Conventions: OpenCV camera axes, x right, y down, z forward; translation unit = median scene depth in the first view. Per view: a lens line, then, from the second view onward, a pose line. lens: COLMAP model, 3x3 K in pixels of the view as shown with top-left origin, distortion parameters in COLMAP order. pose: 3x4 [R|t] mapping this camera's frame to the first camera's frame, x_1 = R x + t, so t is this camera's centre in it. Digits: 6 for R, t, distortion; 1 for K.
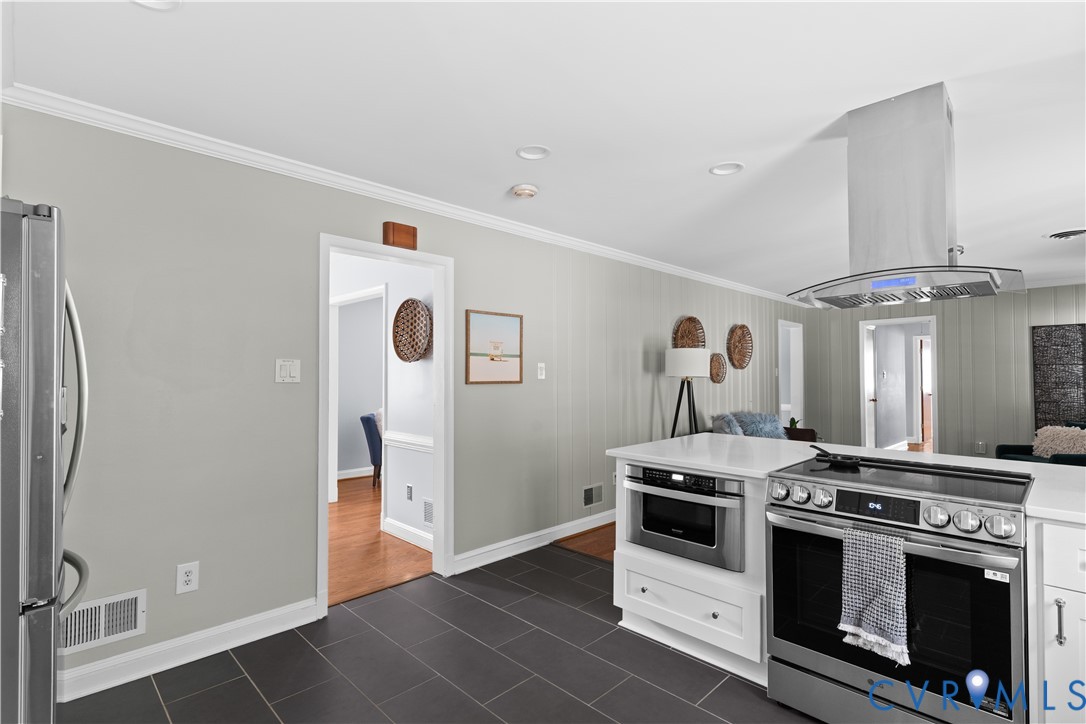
lens RADIAL K [[522.2, 0, 546.1], [0, 522.2, 363.5], [0, 0, 1]] dist [-0.001493, -0.001545]
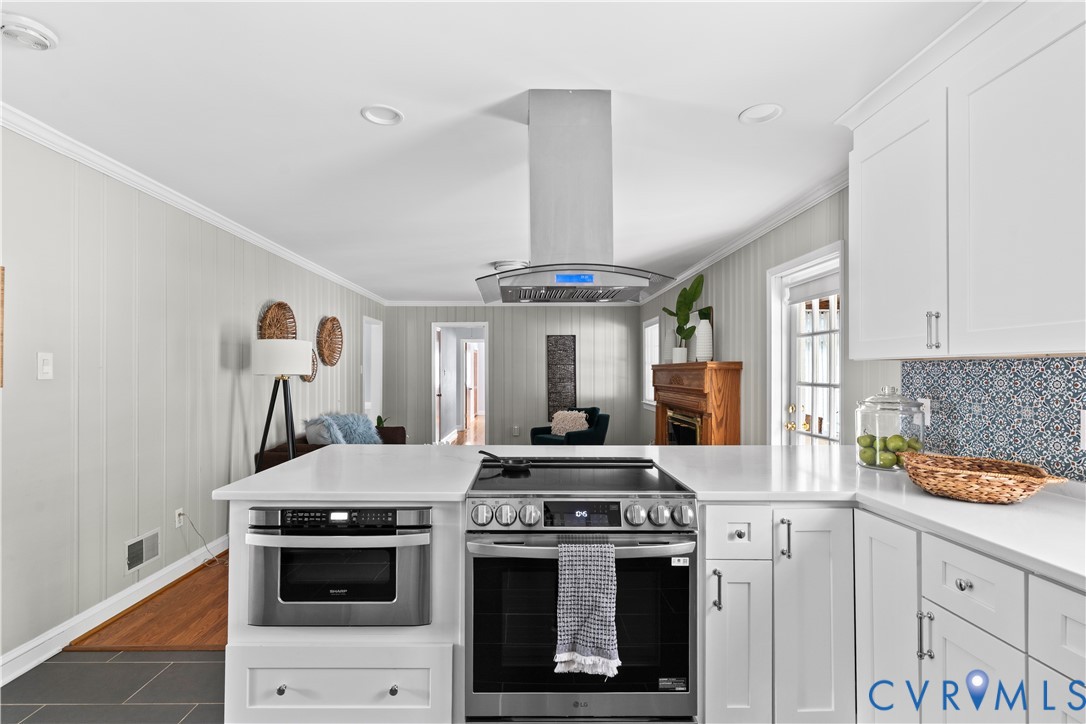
lens RADIAL K [[522.2, 0, 535.5], [0, 522.2, 368.7], [0, 0, 1]] dist [-0.001493, -0.001545]
pose [[0.699718, 0.005199, 0.714400, -0.069367], [-0.016031, 0.999836, 0.008425, 0.006281], [-0.714239, -0.017348, 0.699687, 0.309725]]
